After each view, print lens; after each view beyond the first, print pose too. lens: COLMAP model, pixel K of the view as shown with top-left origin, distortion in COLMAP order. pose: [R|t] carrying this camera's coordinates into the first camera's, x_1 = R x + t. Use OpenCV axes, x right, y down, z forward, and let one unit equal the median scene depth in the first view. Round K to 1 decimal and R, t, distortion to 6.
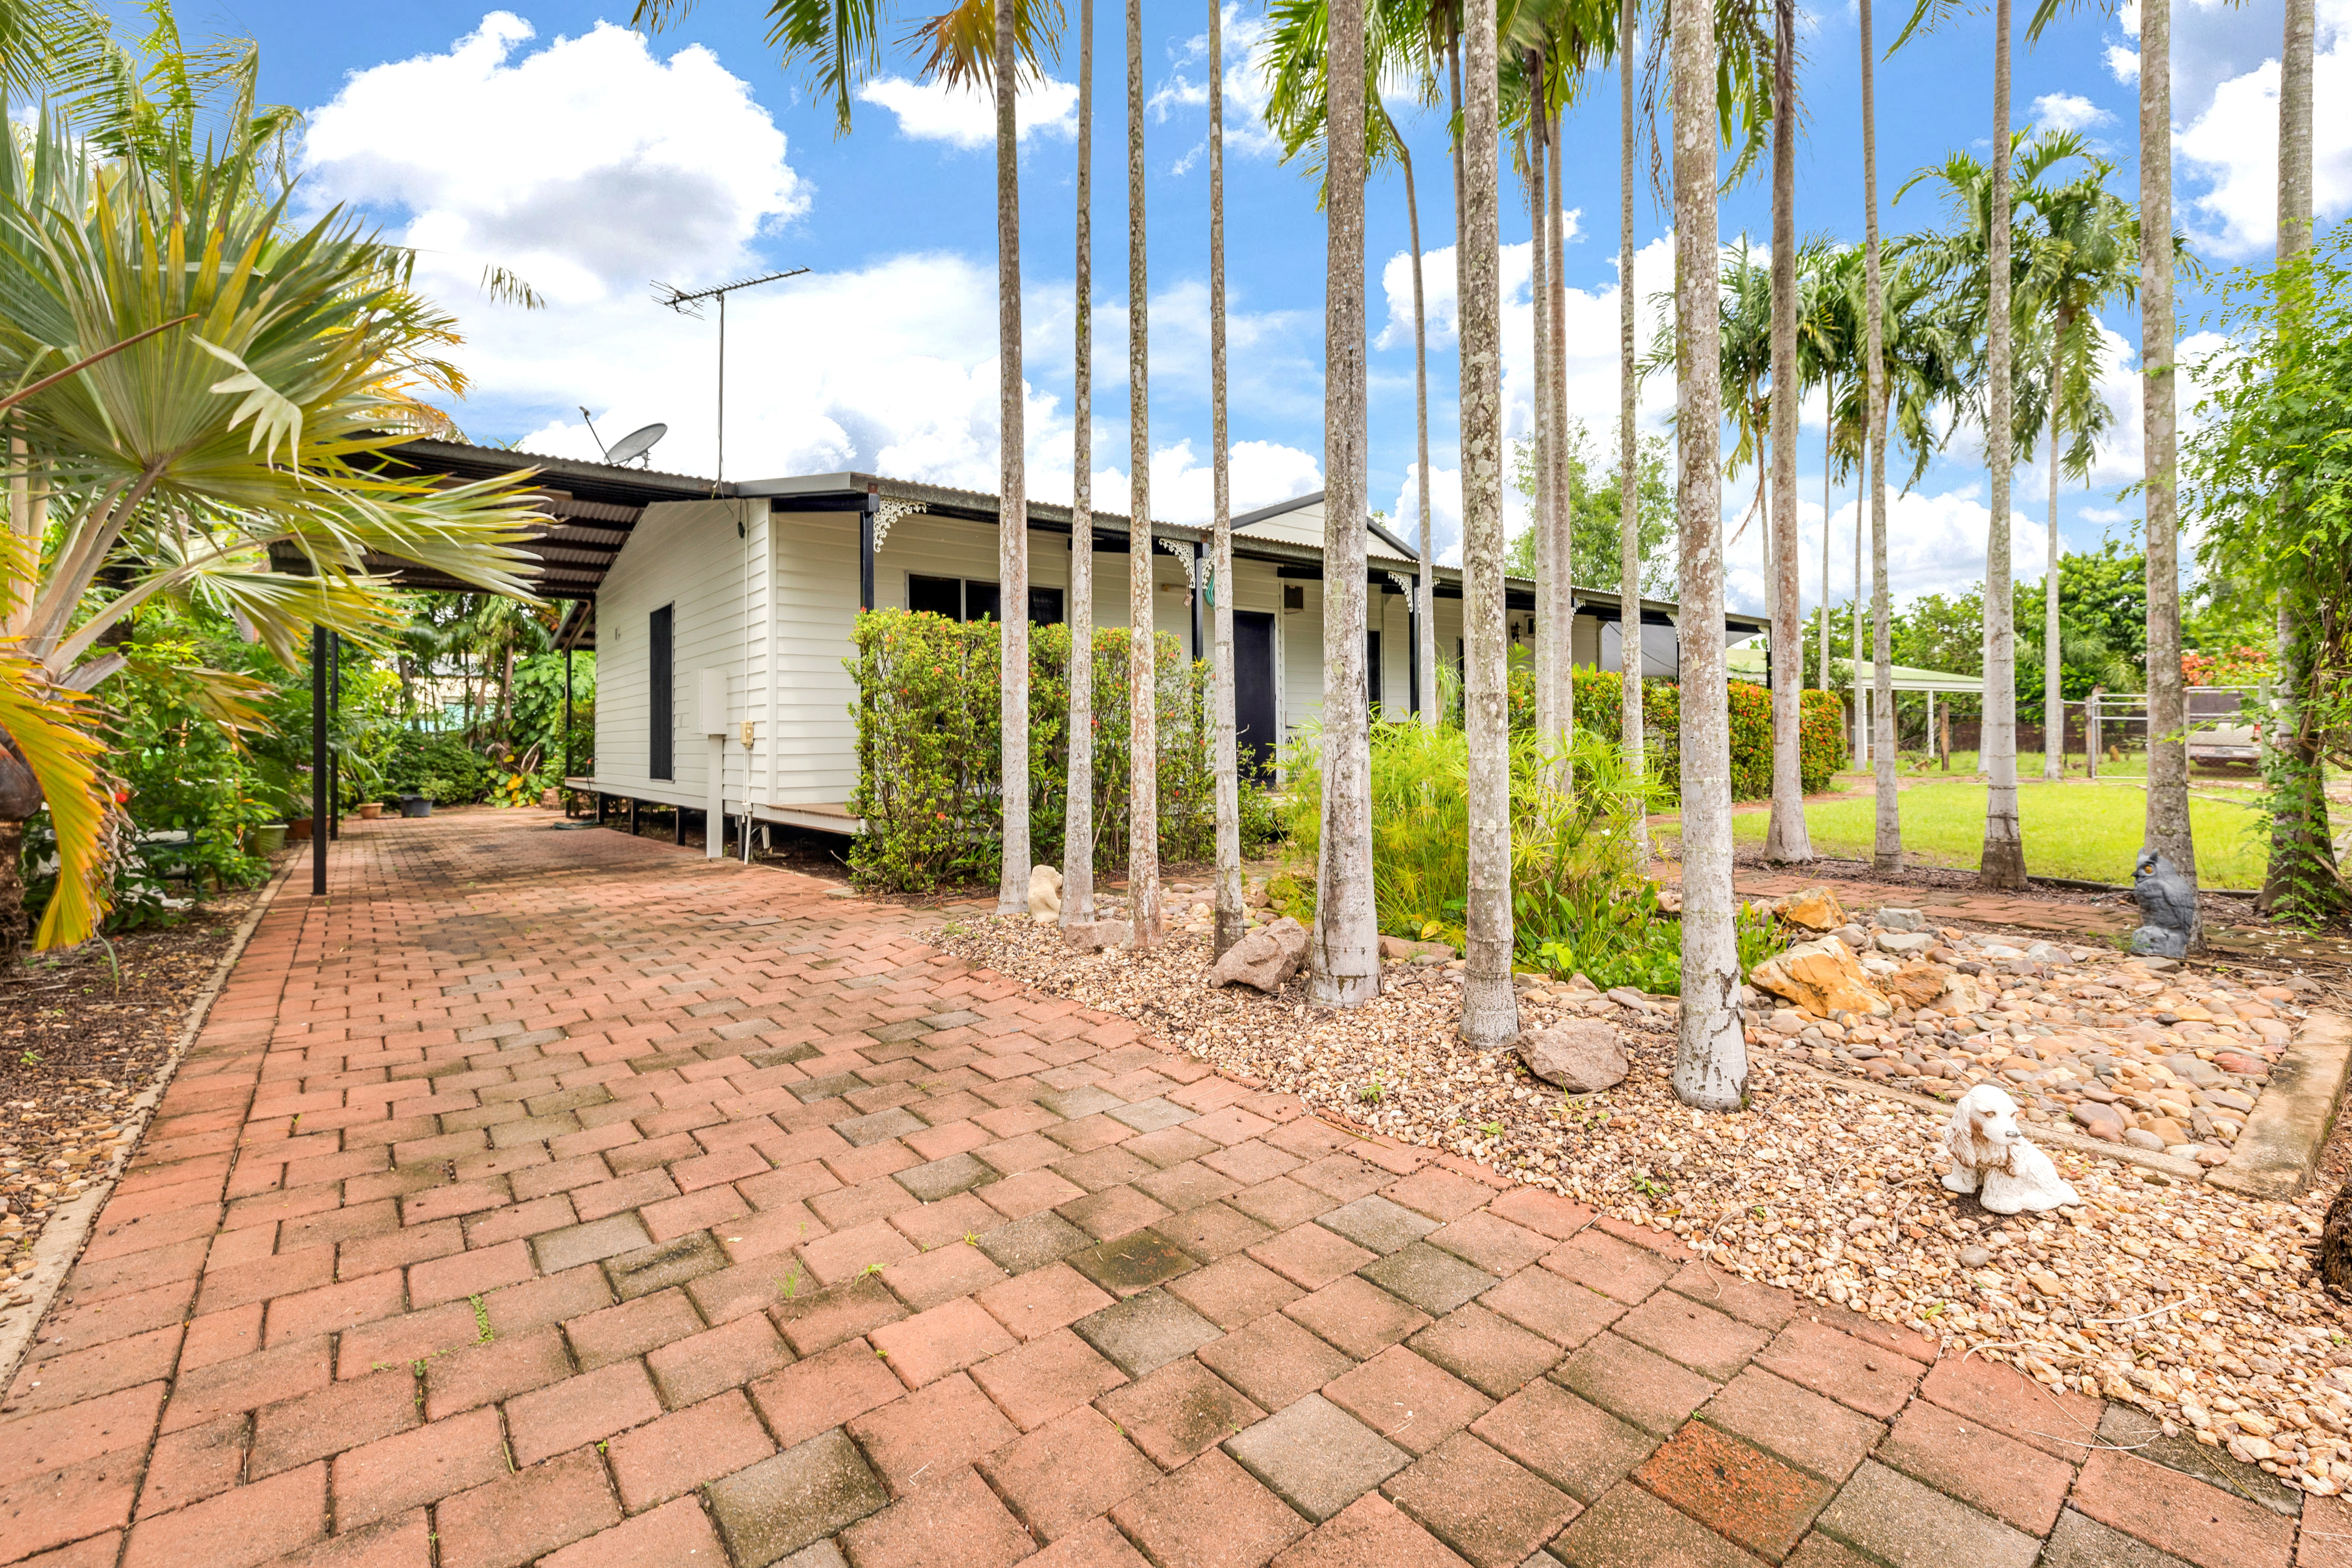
lens RADIAL K [[1024.8, 0, 1184.1], [0, 1024.8, 737.8], [0, 0, 1]] dist [0.000245, -0.000290]
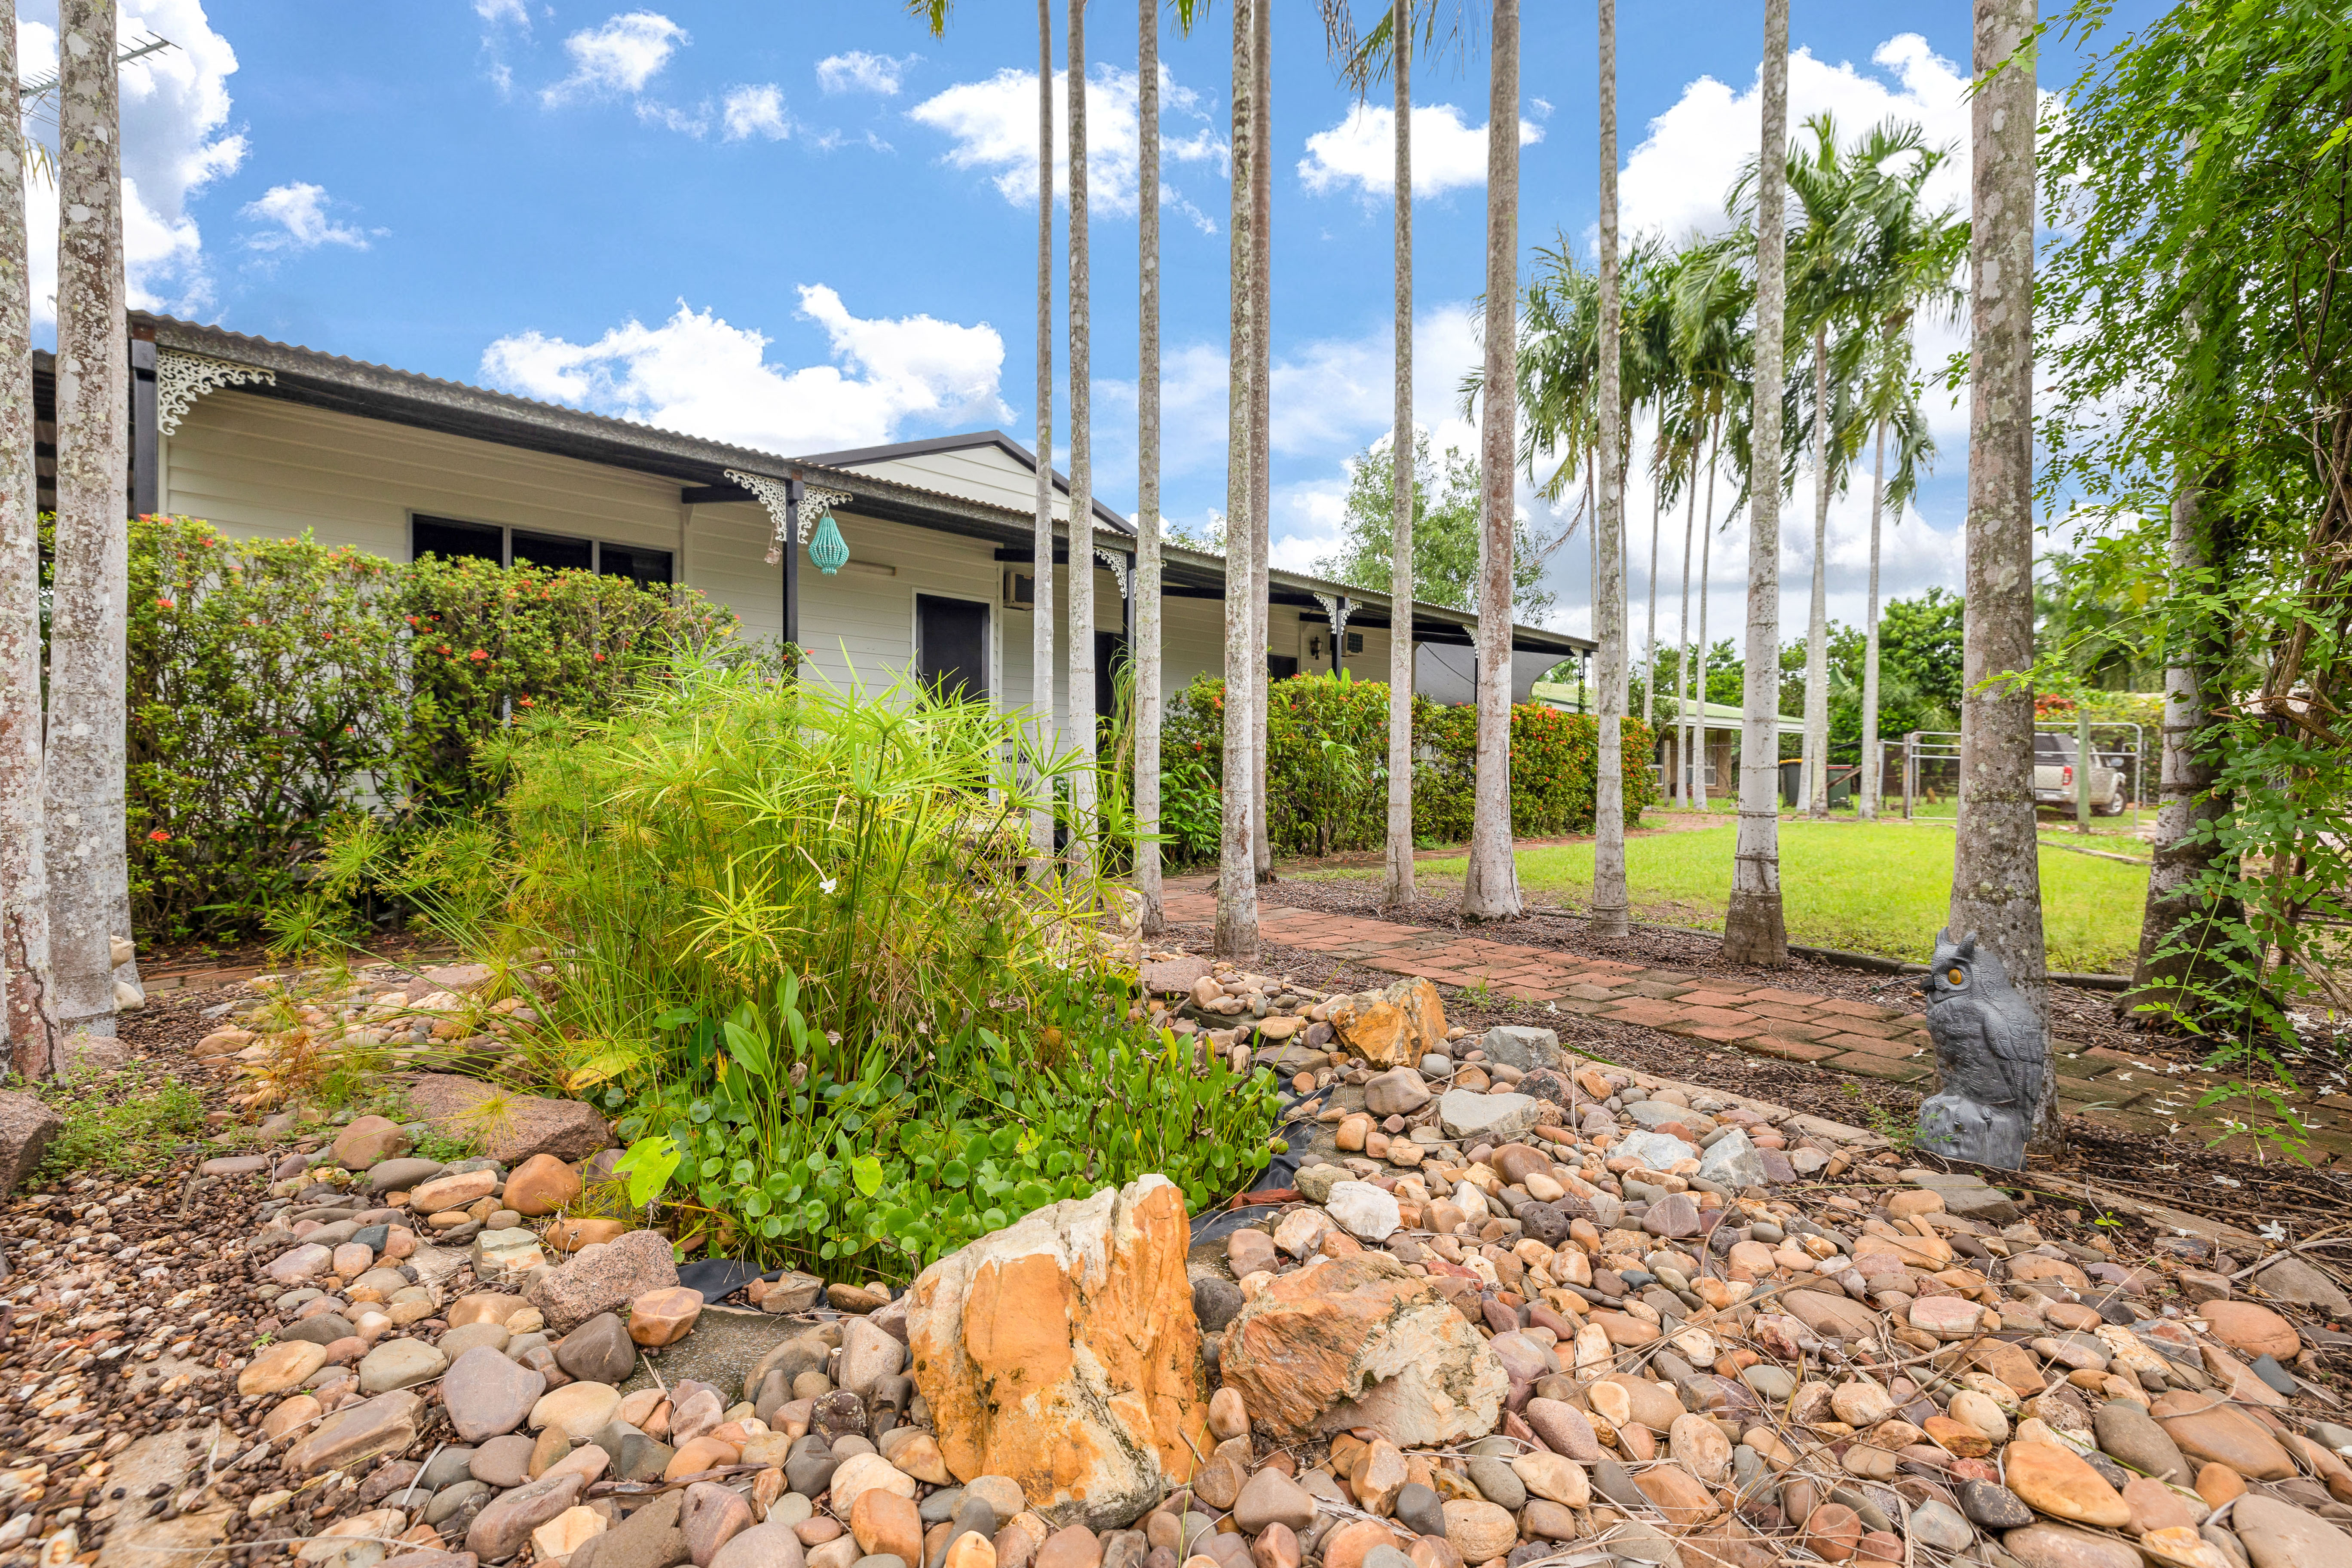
lens RADIAL K [[973.3, 0, 1176.0], [0, 973.3, 784.0], [0, 0, 1]] dist [-0.001163, -0.000112]
pose [[0.996971, 0.019760, 0.075218, 0.241639], [-0.020647, 0.999726, 0.011036, 0.019021], [-0.074979, -0.012556, 0.997106, 0.256481]]
